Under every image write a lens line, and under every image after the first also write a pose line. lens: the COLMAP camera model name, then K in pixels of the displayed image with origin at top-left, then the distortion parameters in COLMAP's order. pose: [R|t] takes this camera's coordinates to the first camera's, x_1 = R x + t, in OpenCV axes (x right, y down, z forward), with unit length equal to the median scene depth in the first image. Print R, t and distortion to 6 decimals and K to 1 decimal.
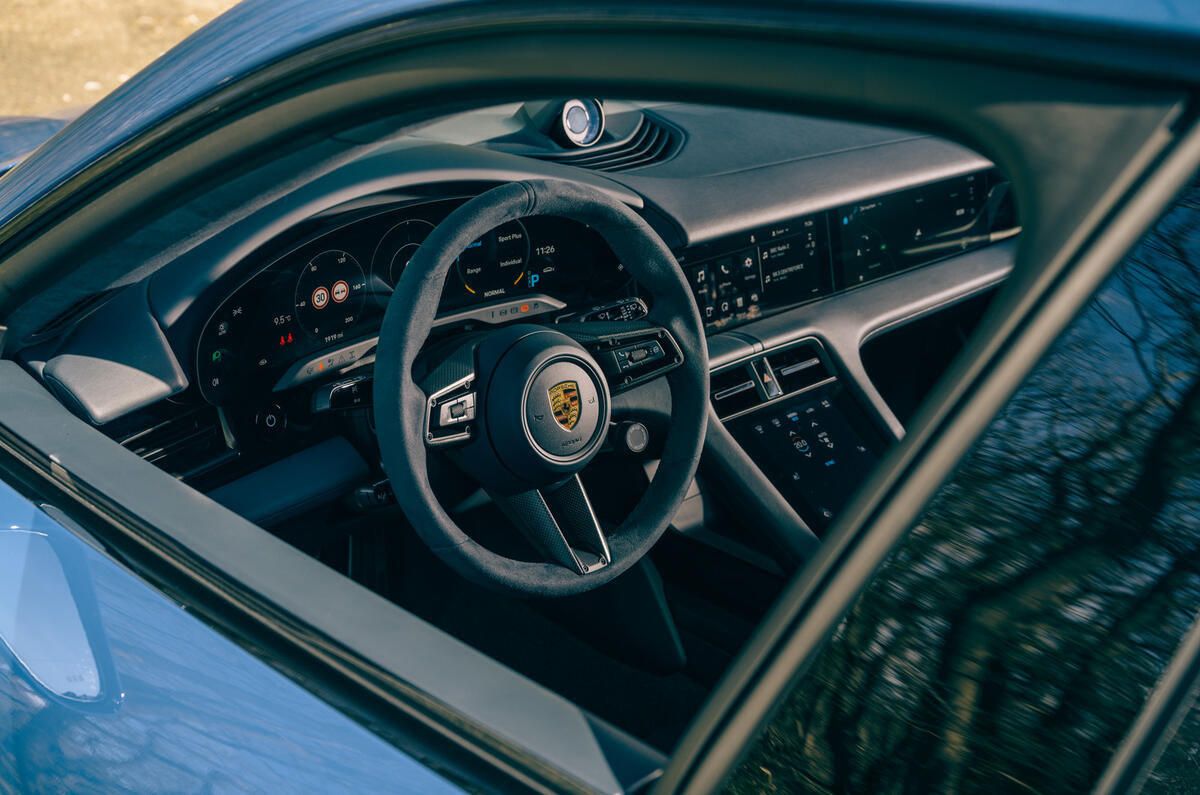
lens RADIAL K [[1649.0, 0, 599.8], [0, 1649.0, 397.4], [0, 0, 1]] dist [-0.015660, 0.000000]
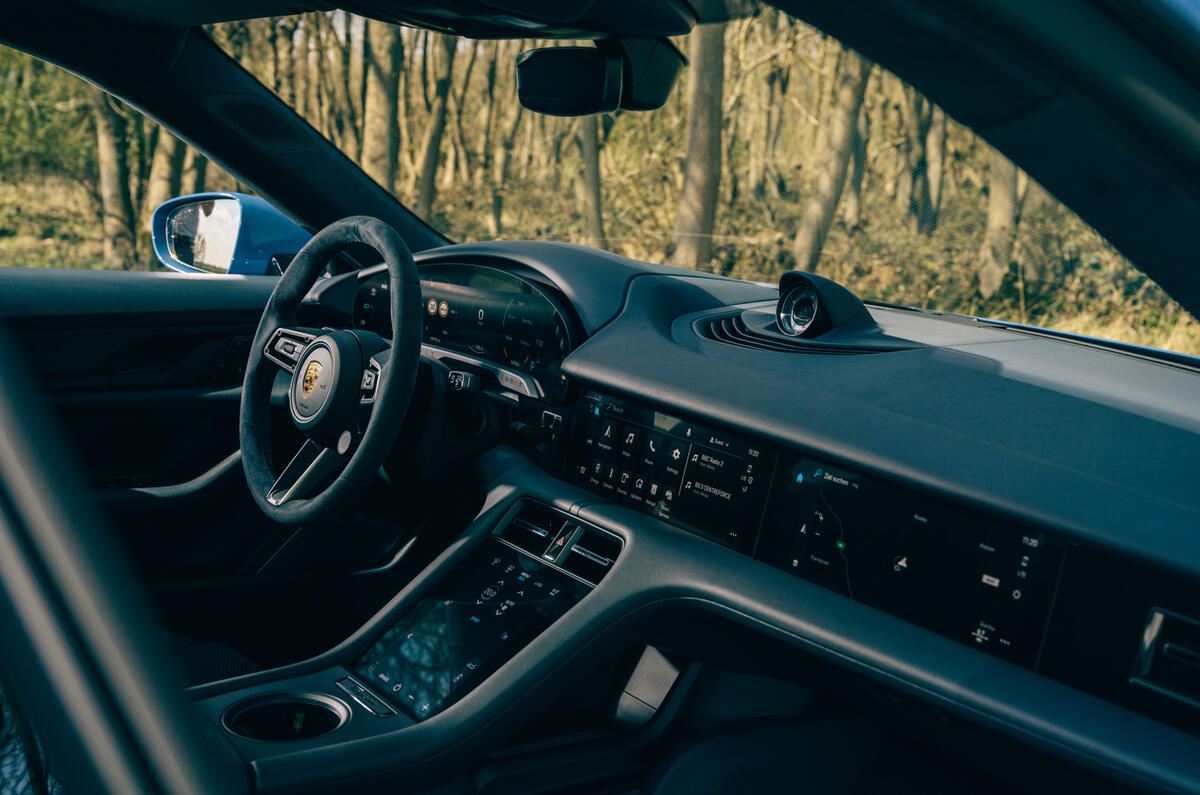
lens RADIAL K [[1389.8, 0, 599.8], [0, 1389.8, 397.5], [0, 0, 1]] dist [-0.009644, 0.000000]
pose [[-0.094285, 0.162306, -0.982226, 0.820819], [-0.449761, 0.873252, 0.187472, -0.229410], [0.888159, 0.459442, -0.009336, 0.954353]]
